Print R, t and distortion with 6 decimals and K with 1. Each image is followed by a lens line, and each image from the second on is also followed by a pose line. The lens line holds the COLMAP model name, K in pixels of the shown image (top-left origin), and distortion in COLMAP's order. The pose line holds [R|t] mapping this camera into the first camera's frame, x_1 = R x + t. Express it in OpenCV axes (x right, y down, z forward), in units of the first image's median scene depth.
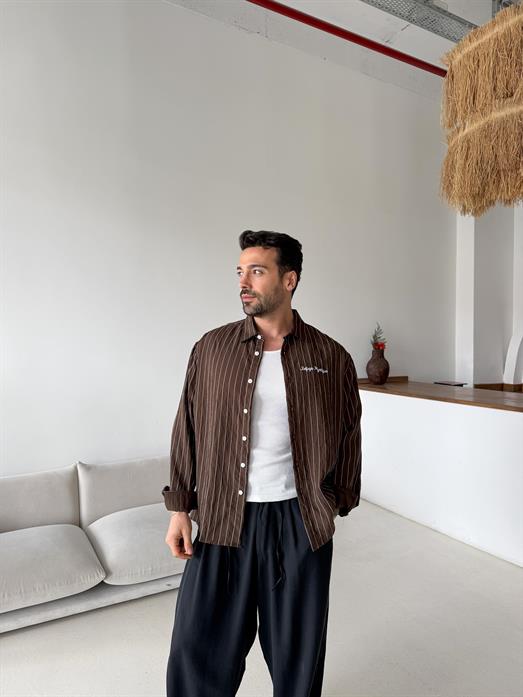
lens RADIAL K [[510.6, 0, 260.1], [0, 510.6, 342.8], [0, 0, 1]] dist [0.024014, -0.014143]
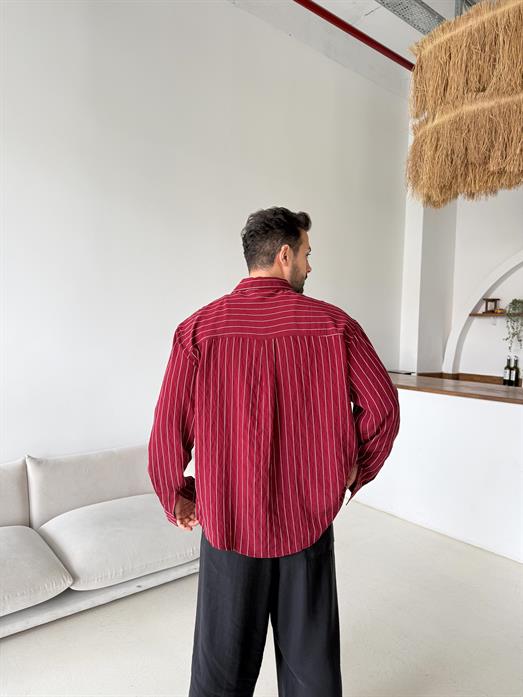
lens RADIAL K [[510.6, 0, 261.2], [0, 510.6, 345.0], [0, 0, 1]] dist [0.024014, -0.014143]
pose [[0.985925, 0.017647, 0.166254, -0.103410], [-0.022412, 0.999389, 0.026830, 0.005514], [-0.165679, -0.030178, 0.985718, 0.053710]]
